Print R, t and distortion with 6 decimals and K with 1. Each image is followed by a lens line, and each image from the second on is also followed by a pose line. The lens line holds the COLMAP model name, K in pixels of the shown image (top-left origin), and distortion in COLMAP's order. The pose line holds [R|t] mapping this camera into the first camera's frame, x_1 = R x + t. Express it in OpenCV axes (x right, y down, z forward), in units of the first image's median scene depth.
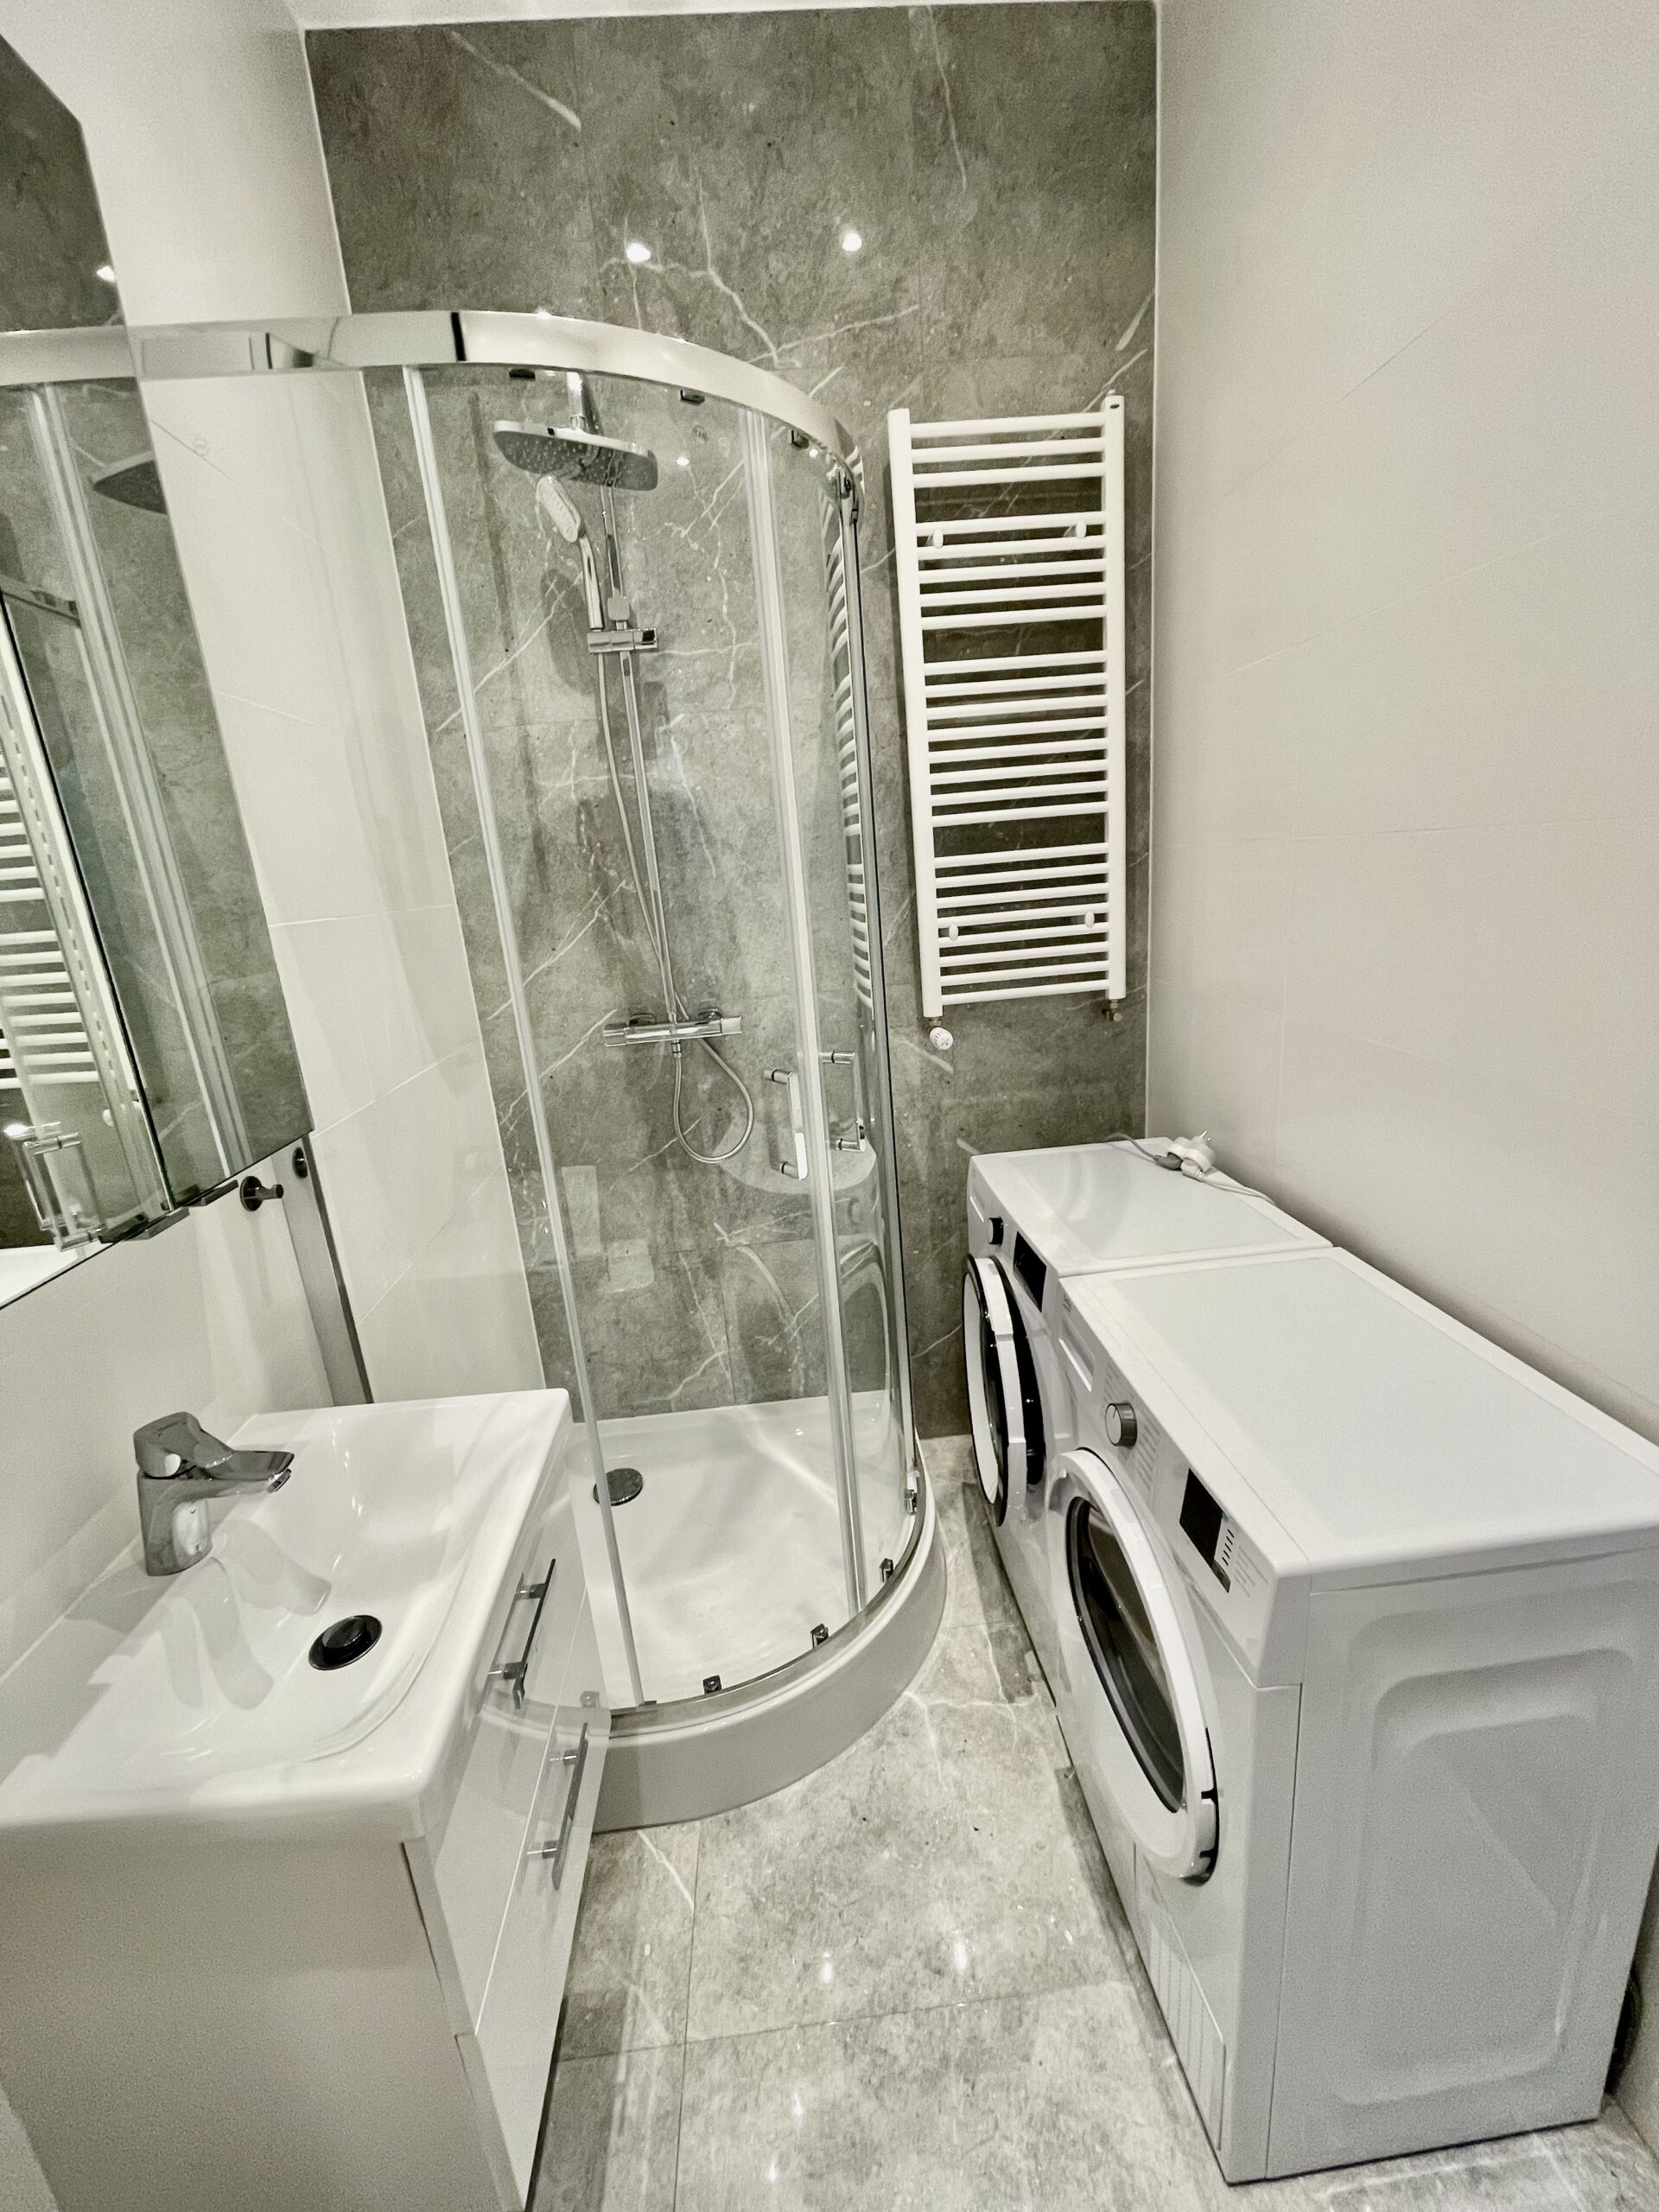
lens RADIAL K [[896.2, 0, 828.9], [0, 896.2, 1103.4], [0, 0, 1]] dist [-0.002783, -0.000861]
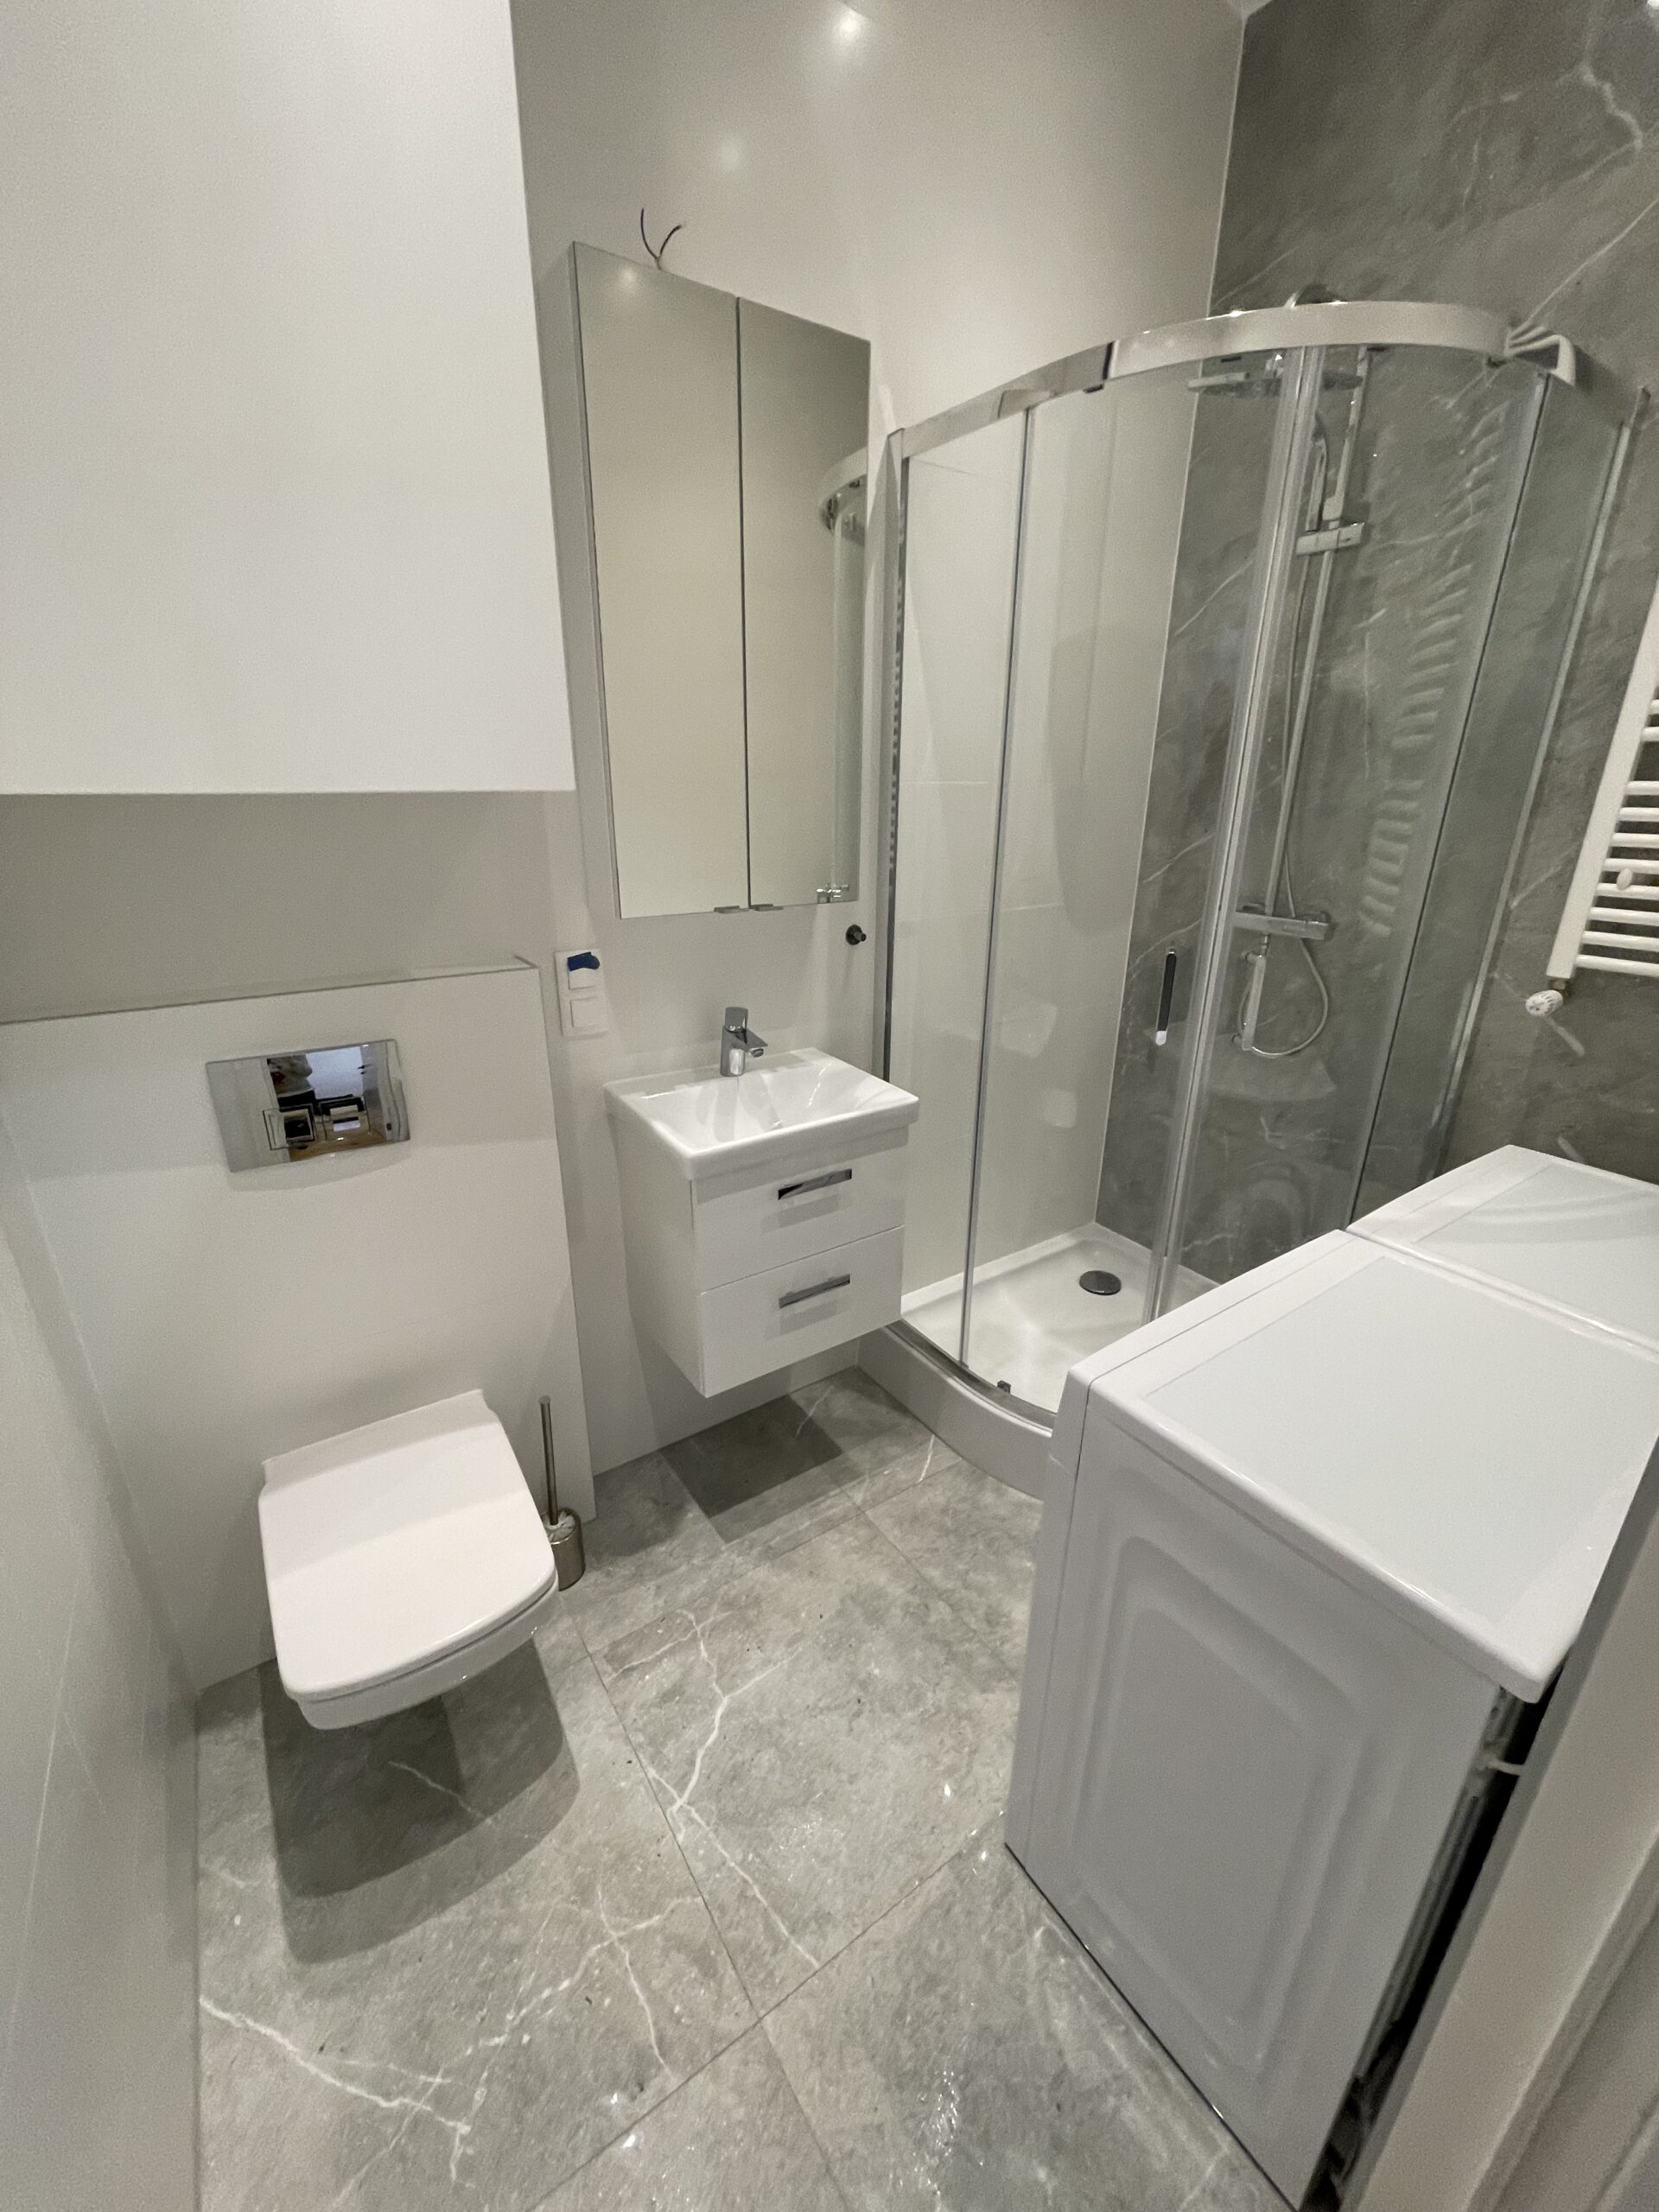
lens RADIAL K [[896.2, 0, 828.2], [0, 896.2, 1109.2], [0, 0, 1]] dist [-0.002783, -0.000861]
pose [[0.496995, 0.371879, -0.784029, 0.519153], [-0.267975, 0.925129, 0.268936, -0.027614], [0.825340, 0.076440, 0.559438, -0.010317]]
